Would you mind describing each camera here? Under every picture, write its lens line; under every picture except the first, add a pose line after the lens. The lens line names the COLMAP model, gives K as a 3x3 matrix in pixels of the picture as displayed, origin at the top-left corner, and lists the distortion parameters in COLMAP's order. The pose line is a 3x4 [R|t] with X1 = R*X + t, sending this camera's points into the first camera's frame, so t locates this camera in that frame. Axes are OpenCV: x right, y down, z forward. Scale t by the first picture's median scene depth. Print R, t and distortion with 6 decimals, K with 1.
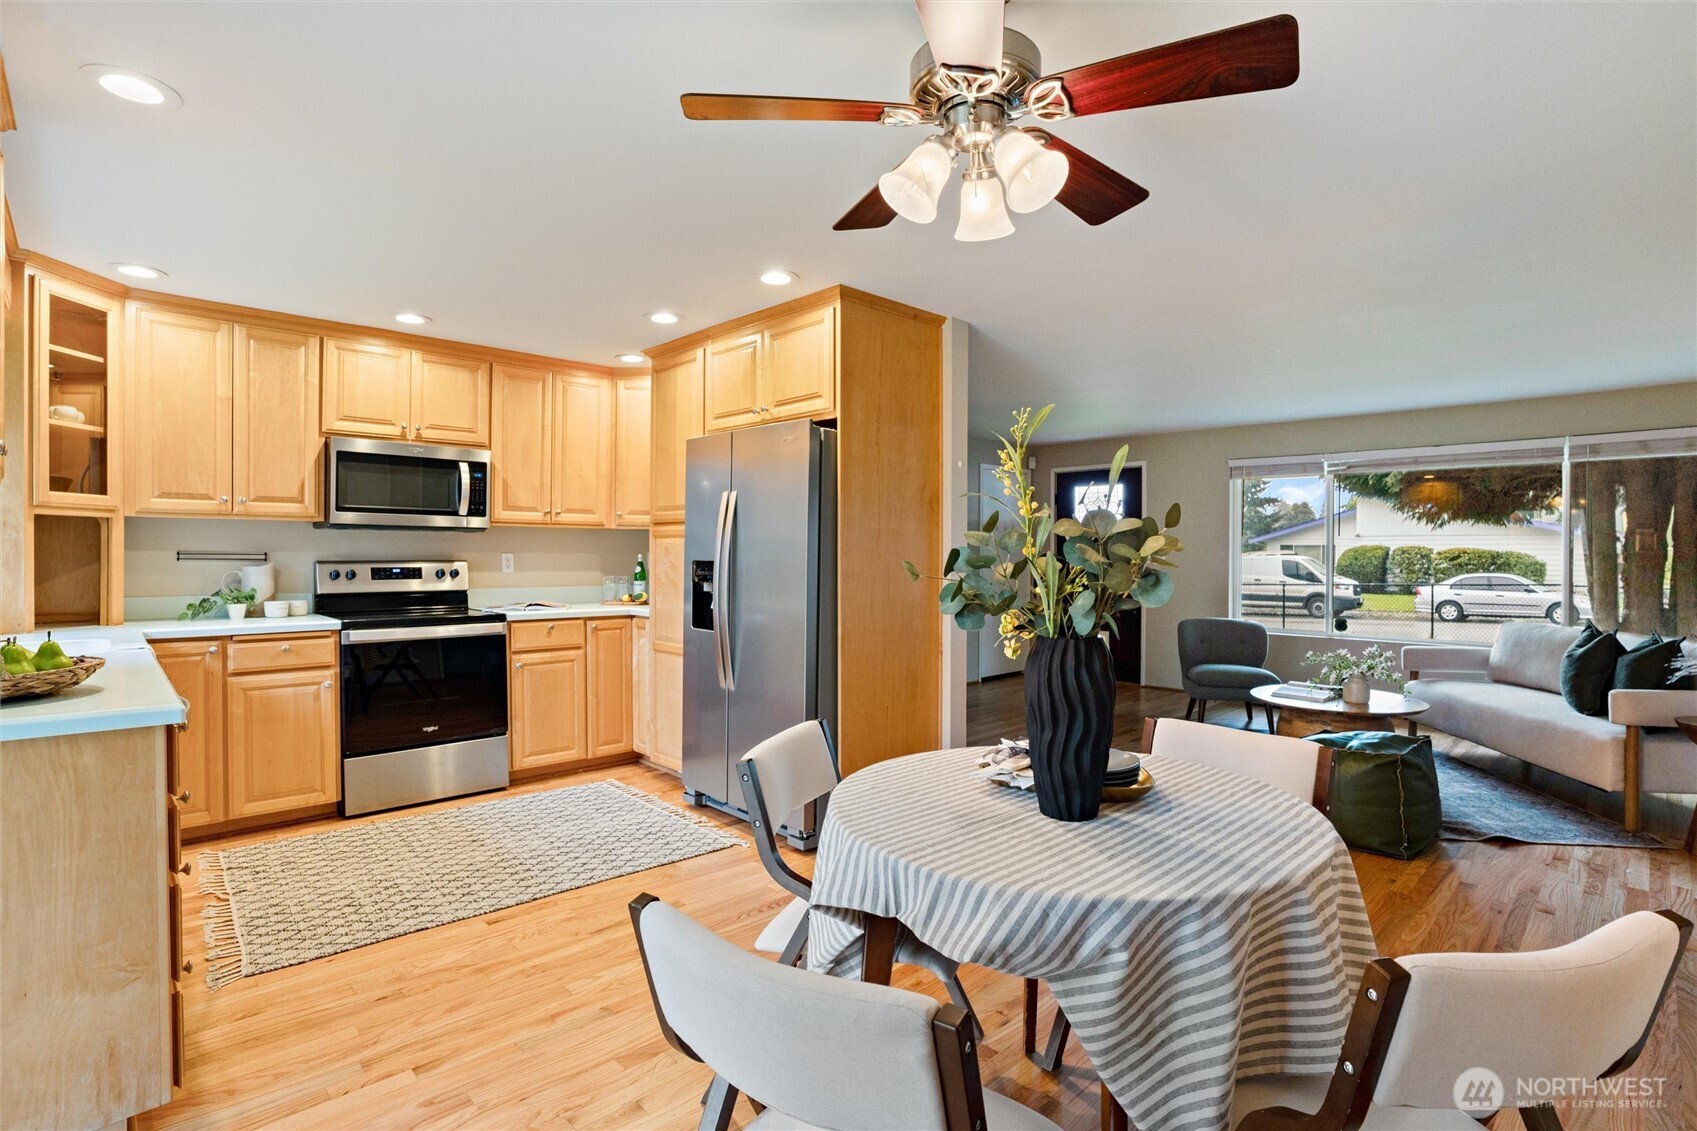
lens RADIAL K [[814.0, 0, 848.5], [0, 814.0, 565.5], [0, 0, 1]] dist [-0.072274, 0.027999]
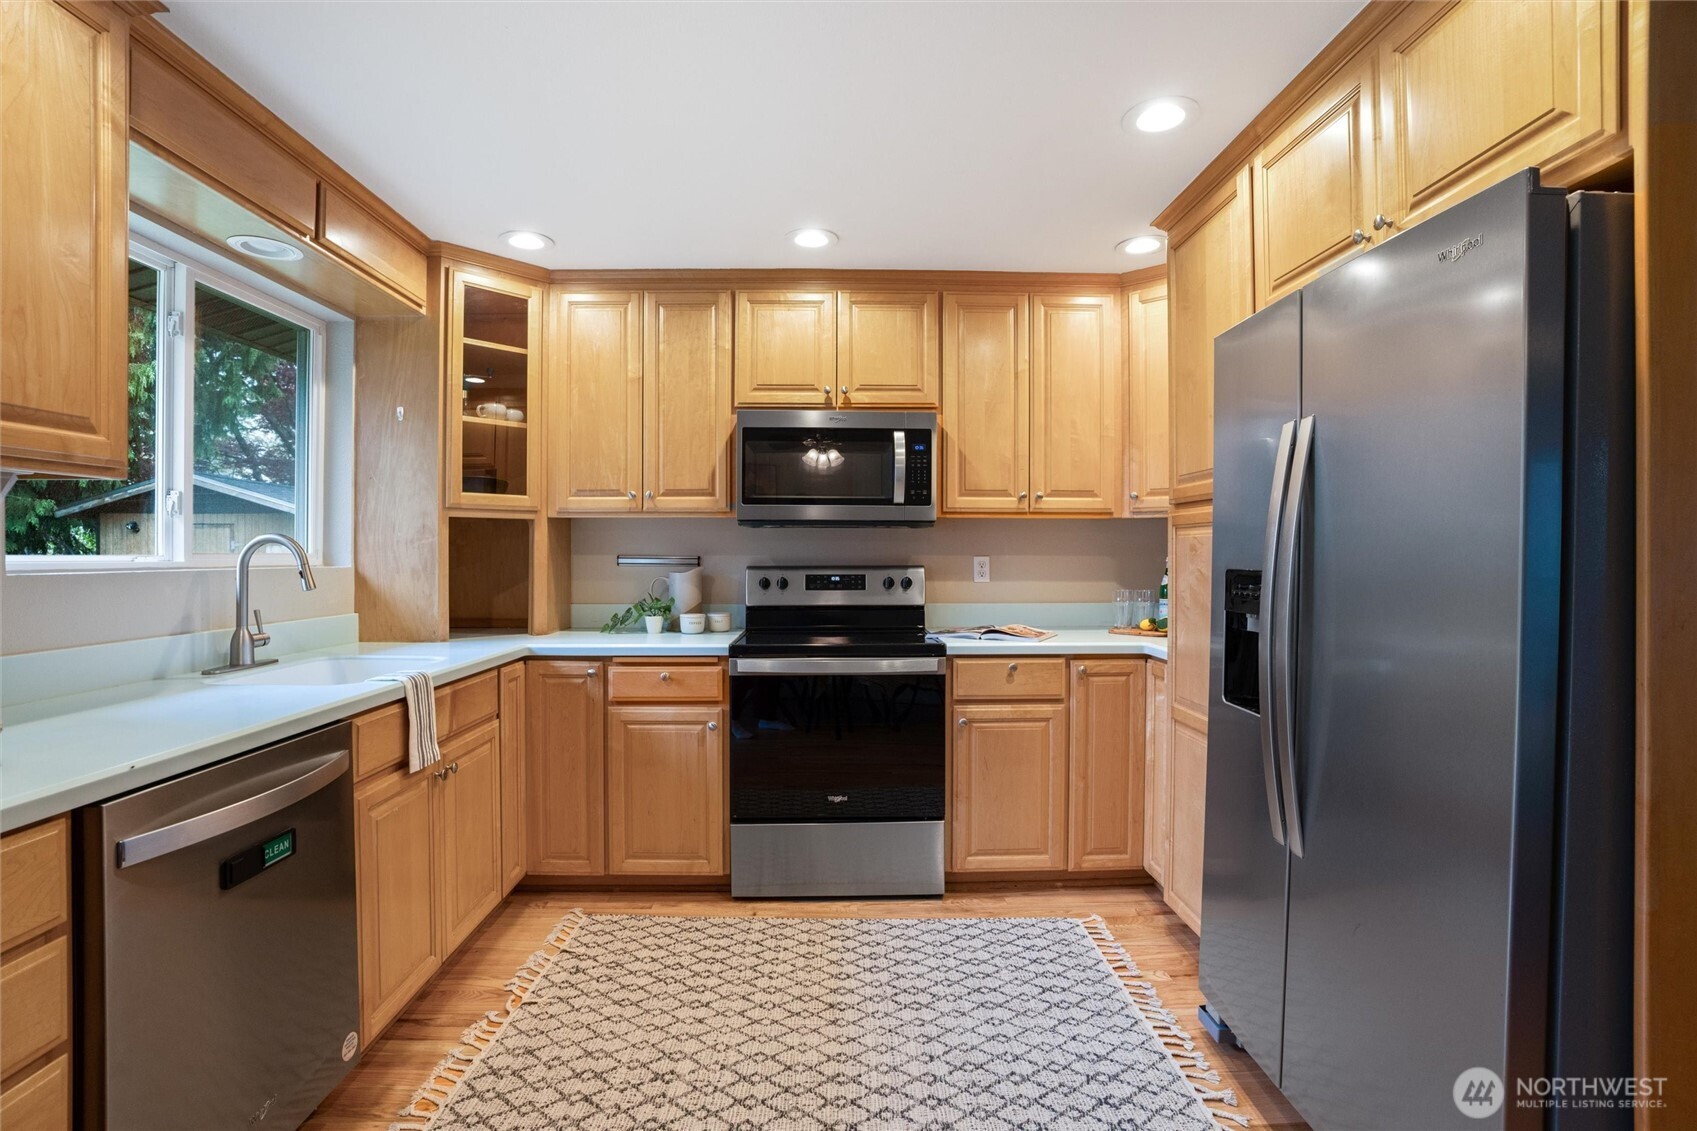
lens RADIAL K [[786.2, 0, 842.3], [0, 786.2, 562.1], [0, 0, 1]] dist [-0.072076, 0.024602]
pose [[0.734997, 0.001769, -0.678068, -0.041409], [-0.006379, 0.999970, -0.004307, -0.007616], [0.678041, 0.007491, 0.734986, 0.504580]]
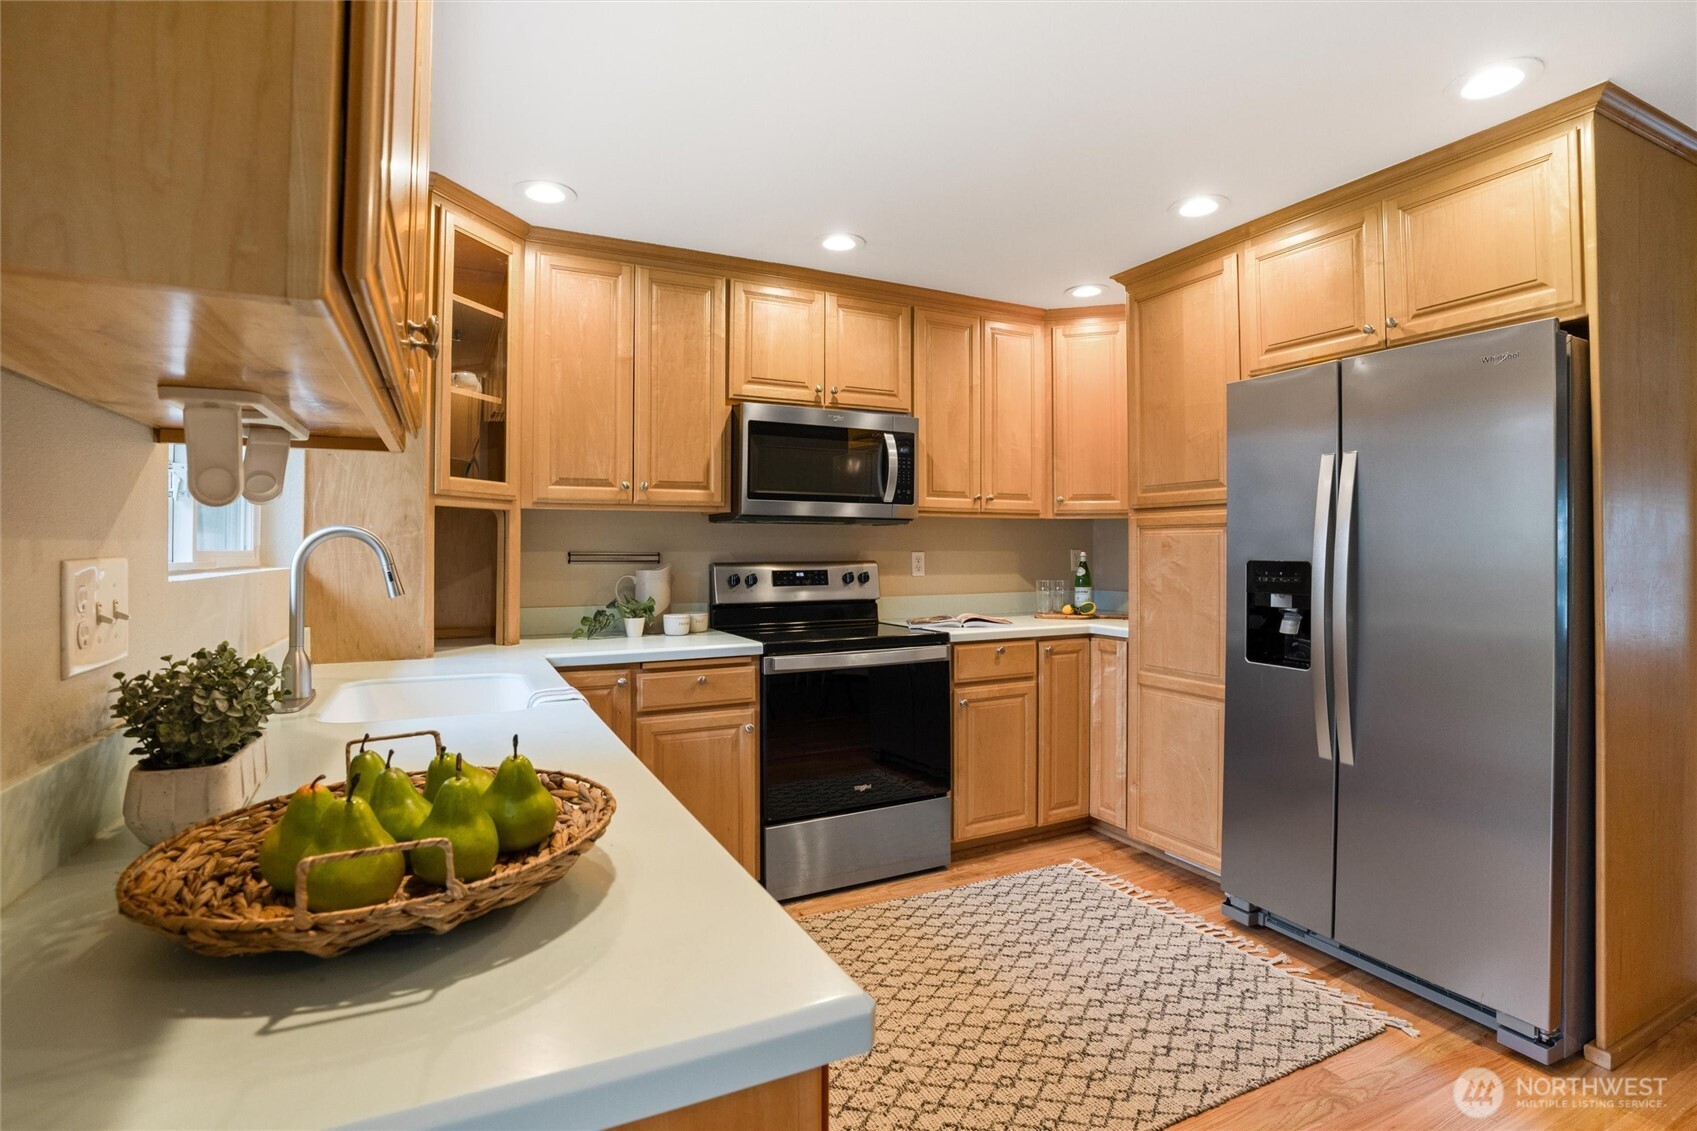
lens RADIAL K [[809.4, 0, 847.4], [0, 809.4, 543.3], [0, 0, 1]] dist [-0.071196, 0.025431]
pose [[0.954147, -0.009057, -0.299202, -0.327306], [0.002224, 0.999729, -0.023171, -0.006875], [0.299331, 0.021443, 0.953908, 0.286409]]
